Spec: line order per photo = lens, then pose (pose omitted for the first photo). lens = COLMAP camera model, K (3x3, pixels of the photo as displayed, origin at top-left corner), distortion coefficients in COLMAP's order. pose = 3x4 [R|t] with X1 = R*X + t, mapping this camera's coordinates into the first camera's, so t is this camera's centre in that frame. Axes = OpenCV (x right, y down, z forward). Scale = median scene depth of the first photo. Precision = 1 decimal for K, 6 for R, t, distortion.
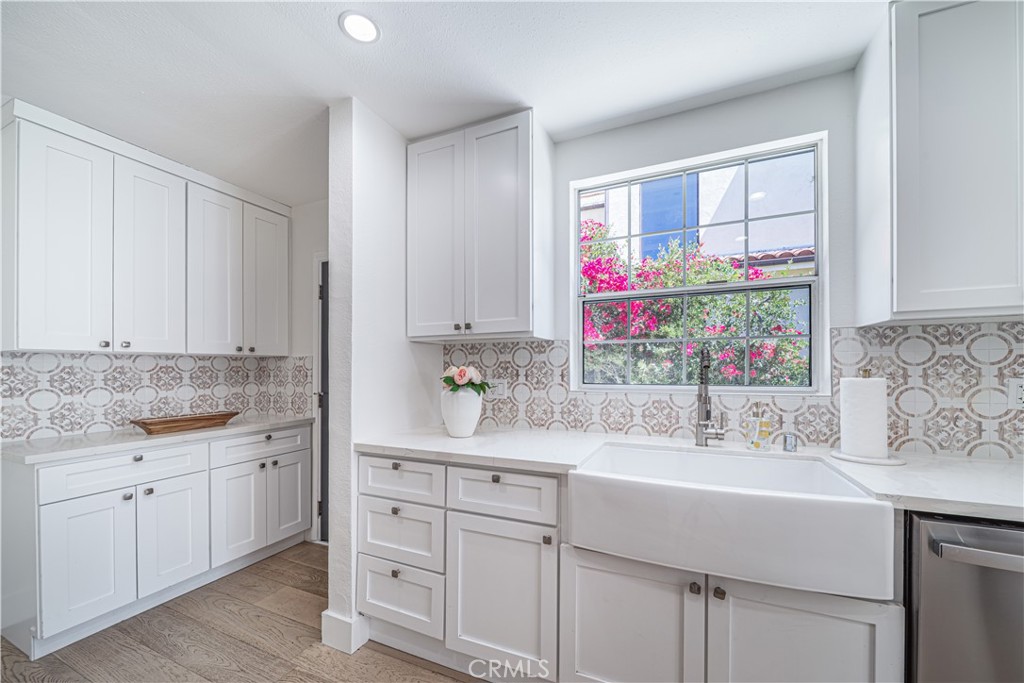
lens RADIAL K [[363.3, 0, 509.4], [0, 363.3, 369.7], [0, 0, 1]] dist [-0.002472, -0.000139]
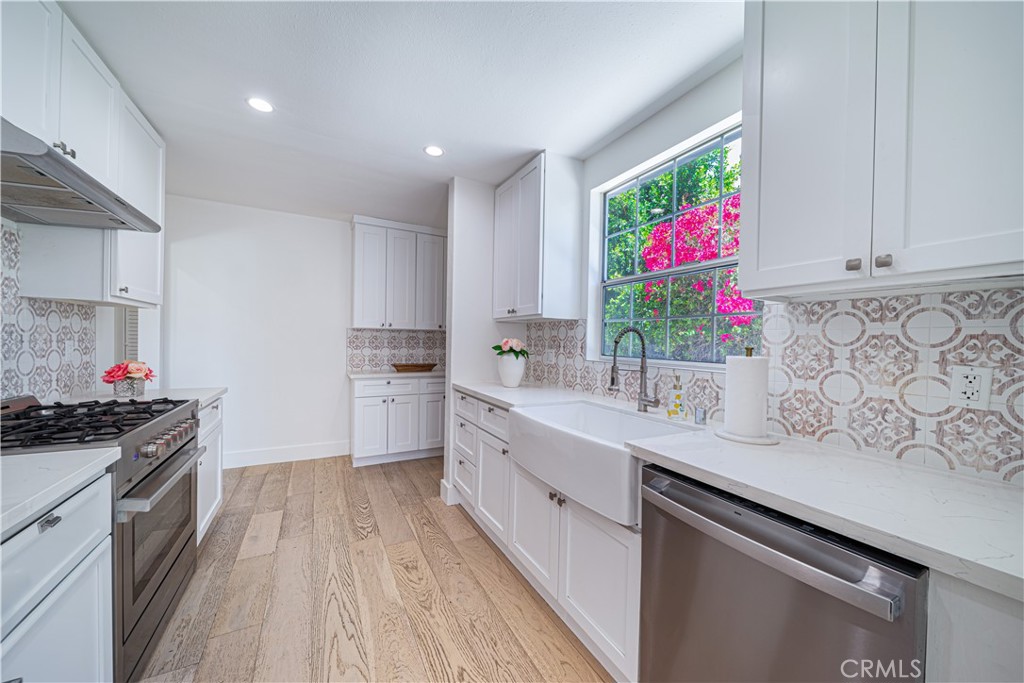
lens RADIAL K [[363.2, 0, 509.6], [0, 363.2, 346.2], [0, 0, 1]] dist [0.000042, 0.000019]
pose [[0.775732, 0.030487, -0.630326, 1.056391], [-0.024935, 0.999533, 0.017656, -0.006819], [0.630570, 0.002021, 0.776130, -0.178280]]
